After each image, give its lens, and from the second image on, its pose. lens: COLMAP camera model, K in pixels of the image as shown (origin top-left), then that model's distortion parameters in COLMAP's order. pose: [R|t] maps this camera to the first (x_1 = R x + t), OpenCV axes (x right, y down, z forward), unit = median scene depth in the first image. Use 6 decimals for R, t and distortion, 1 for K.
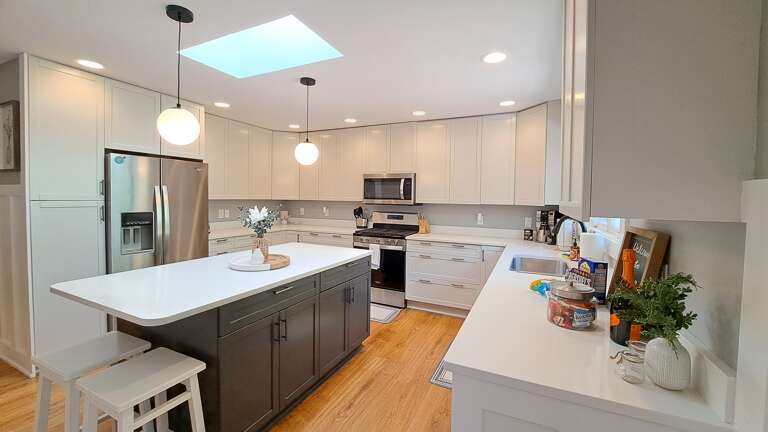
lens RADIAL K [[307.4, 0, 387.2], [0, 307.4, 207.6], [0, 0, 1]] dist [-0.016446, 0.000022]
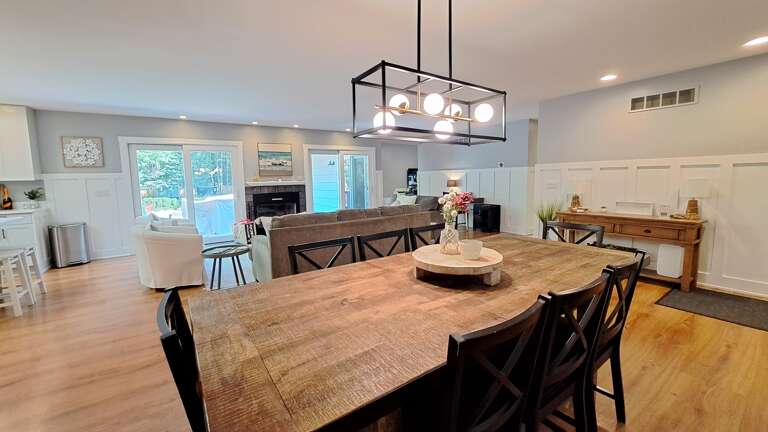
lens RADIAL K [[307.4, 0, 387.2], [0, 307.4, 207.6], [0, 0, 1]] dist [-0.016446, 0.000022]
pose [[-0.876170, -0.041964, 0.480172, -1.493109], [0.022457, 0.991567, 0.127634, -0.007546], [-0.481479, 0.122612, -0.867839, 0.485177]]
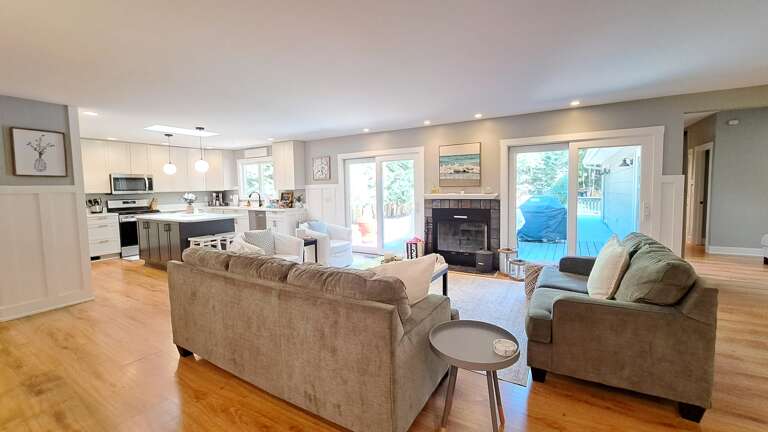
lens RADIAL K [[307.4, 0, 387.2], [0, 307.4, 207.6], [0, 0, 1]] dist [-0.016446, 0.000022]
pose [[0.092148, -0.079411, 0.992574, -1.457943], [0.043873, 0.996171, 0.075626, -0.001844], [-0.994778, 0.036579, 0.095280, -0.469031]]
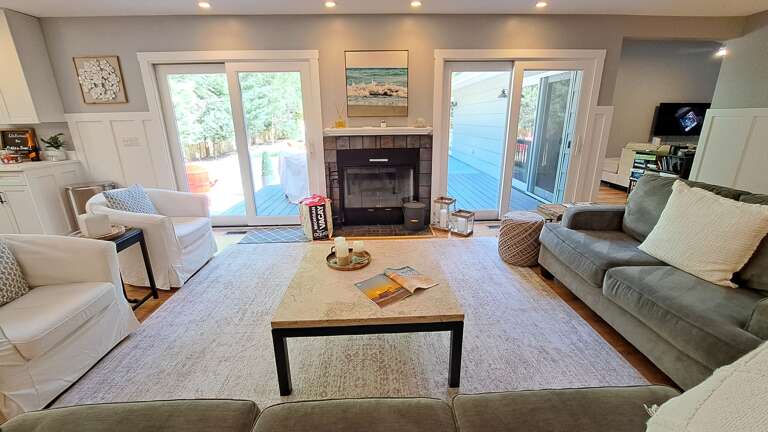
lens RADIAL K [[307.4, 0, 387.2], [0, 307.4, 207.6], [0, 0, 1]] dist [-0.016446, 0.000022]
pose [[-0.463458, -0.256183, 0.848279, -1.011549], [0.028651, 0.952464, 0.303301, 0.002442], [-0.885656, 0.164871, -0.434087, -0.254833]]
